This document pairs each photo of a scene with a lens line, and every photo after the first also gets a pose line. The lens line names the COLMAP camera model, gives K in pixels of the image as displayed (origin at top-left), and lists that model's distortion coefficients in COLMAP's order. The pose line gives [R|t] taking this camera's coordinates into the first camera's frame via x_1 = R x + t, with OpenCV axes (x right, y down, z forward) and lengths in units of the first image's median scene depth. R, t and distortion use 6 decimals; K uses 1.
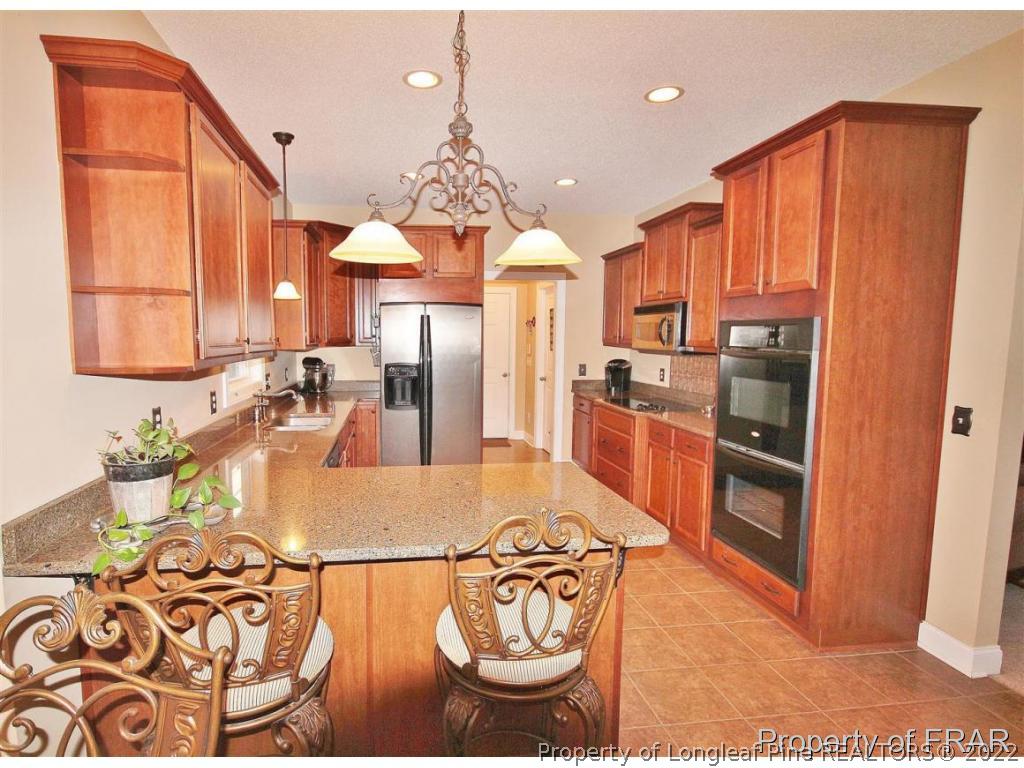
lens RADIAL K [[515.3, 0, 512.0], [0, 515.3, 384.0], [0, 0, 1]] dist [0.001165, 0.000323]
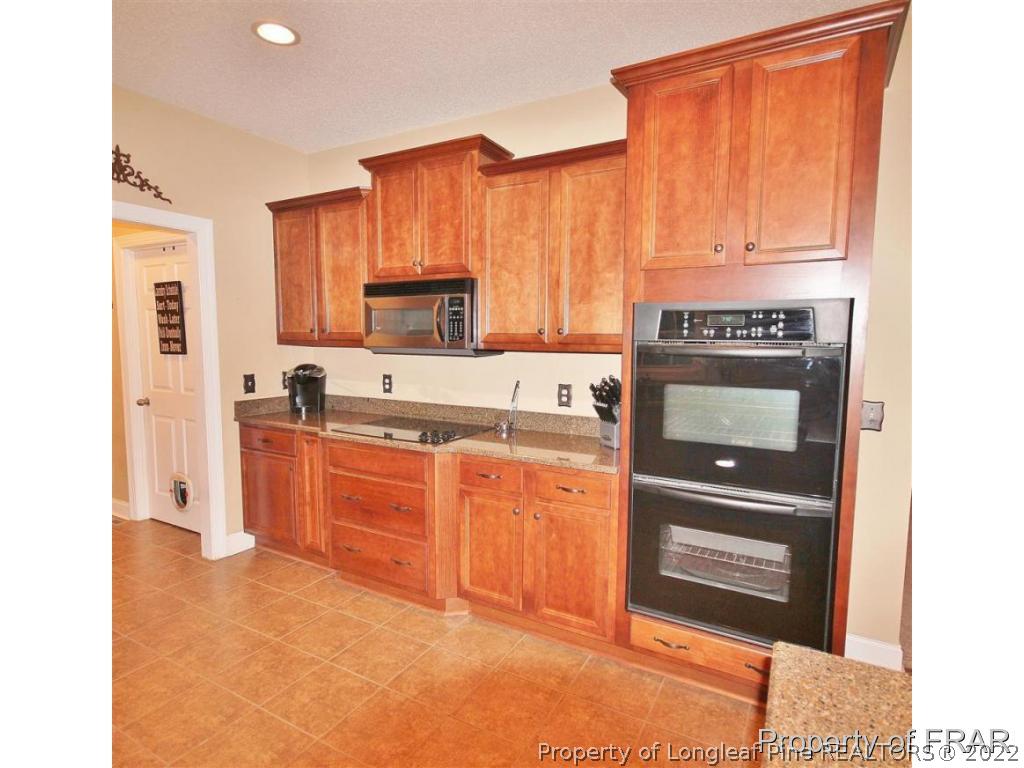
lens RADIAL K [[515.3, 0, 510.0], [0, 515.3, 386.5], [0, 0, 1]] dist [0.001165, 0.000323]
pose [[0.665506, -0.070327, 0.743072, -0.136760], [0.066145, 0.997191, 0.035137, -0.029345], [-0.743456, 0.025767, 0.668289, 0.417659]]
